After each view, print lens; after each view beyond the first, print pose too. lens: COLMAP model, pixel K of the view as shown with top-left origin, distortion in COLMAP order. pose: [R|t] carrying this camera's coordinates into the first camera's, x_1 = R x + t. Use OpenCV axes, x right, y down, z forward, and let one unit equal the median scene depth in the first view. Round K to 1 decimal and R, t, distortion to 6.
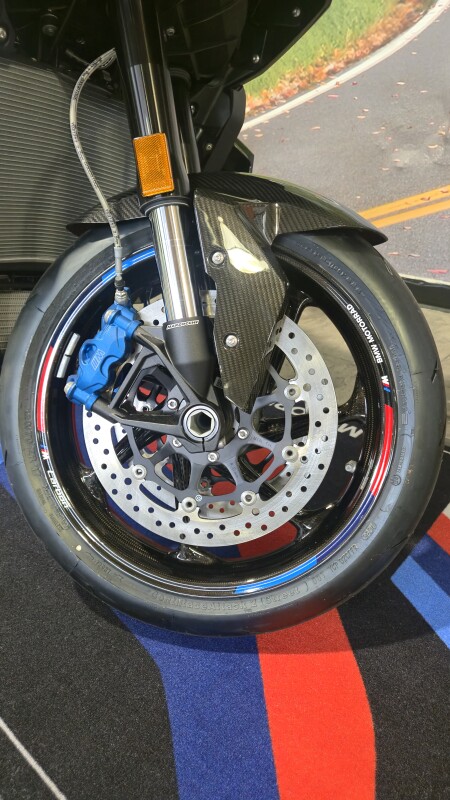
lens RADIAL K [[540.5, 0, 225.0], [0, 540.5, 400.0], [0, 0, 1]] dist [0.055203, -0.043885]
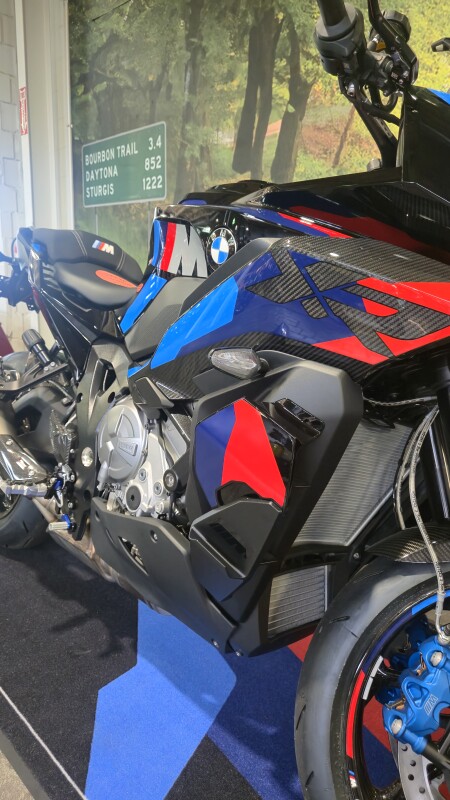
lens RADIAL K [[540.5, 0, 225.0], [0, 540.5, 400.0], [0, 0, 1]] dist [0.055203, -0.043885]
pose [[0.996135, 0.044408, -0.075787, -0.548315], [-0.062205, 0.965806, -0.251692, -0.335535], [0.062018, 0.255434, 0.964835, -0.213433]]
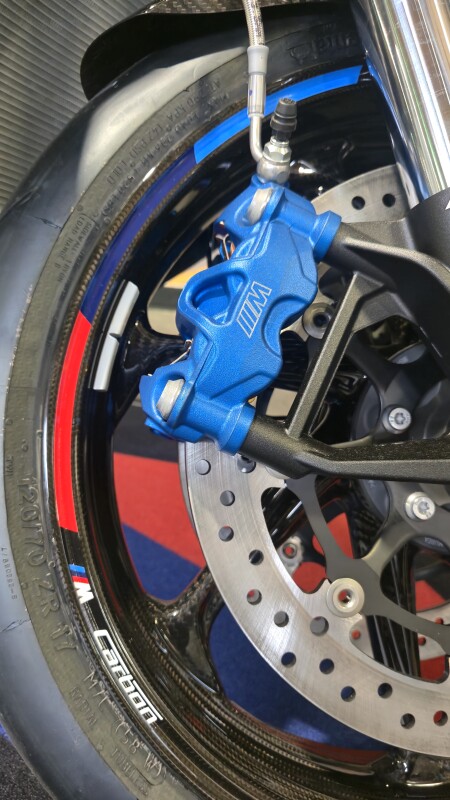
lens RADIAL K [[564.7, 0, 238.6], [0, 564.7, 387.3], [0, 0, 1]] dist [0.004242, -0.045437]
pose [[0.965452, -0.083722, 0.246767, -0.323923], [0.120562, 0.983044, -0.138165, 0.029488], [-0.231016, 0.163142, 0.959175, 0.595741]]
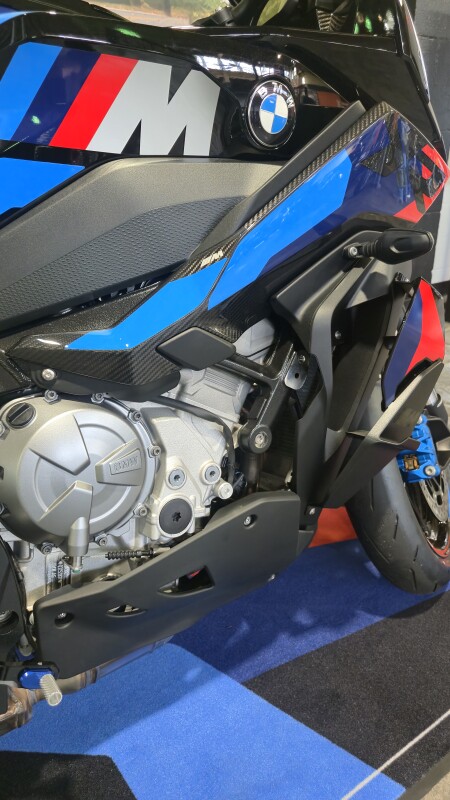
lens RADIAL K [[554.4, 0, 225.2], [0, 554.4, 389.7], [0, 0, 1]] dist [0.054390, -0.059059]
pose [[0.274067, -0.396611, 0.876121, -1.701146], [0.460828, 0.853763, 0.242334, -0.848997], [-0.844112, 0.337325, 0.416758, 0.731760]]
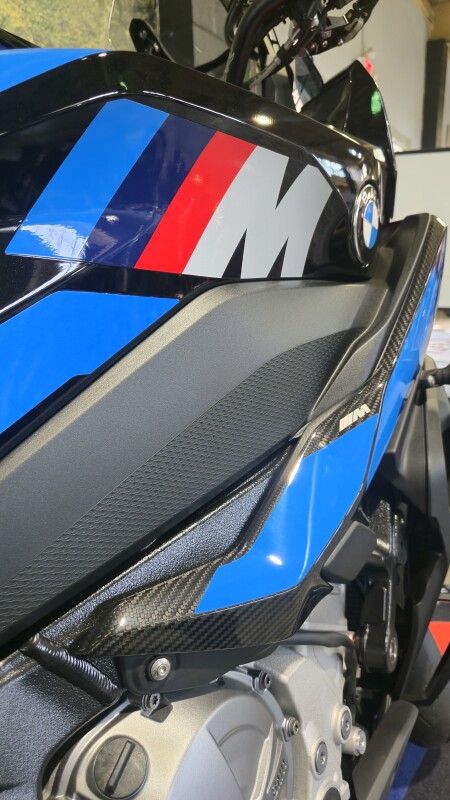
lens RADIAL K [[548.1, 0, 225.0], [0, 548.1, 400.0], [0, 0, 1]] dist [0.057157, -0.091122]
pose [[-0.158035, -0.247977, 0.955789, -1.386151], [0.479396, 0.826953, 0.293817, -1.093794], [-0.863252, 0.504634, -0.011808, 1.186612]]
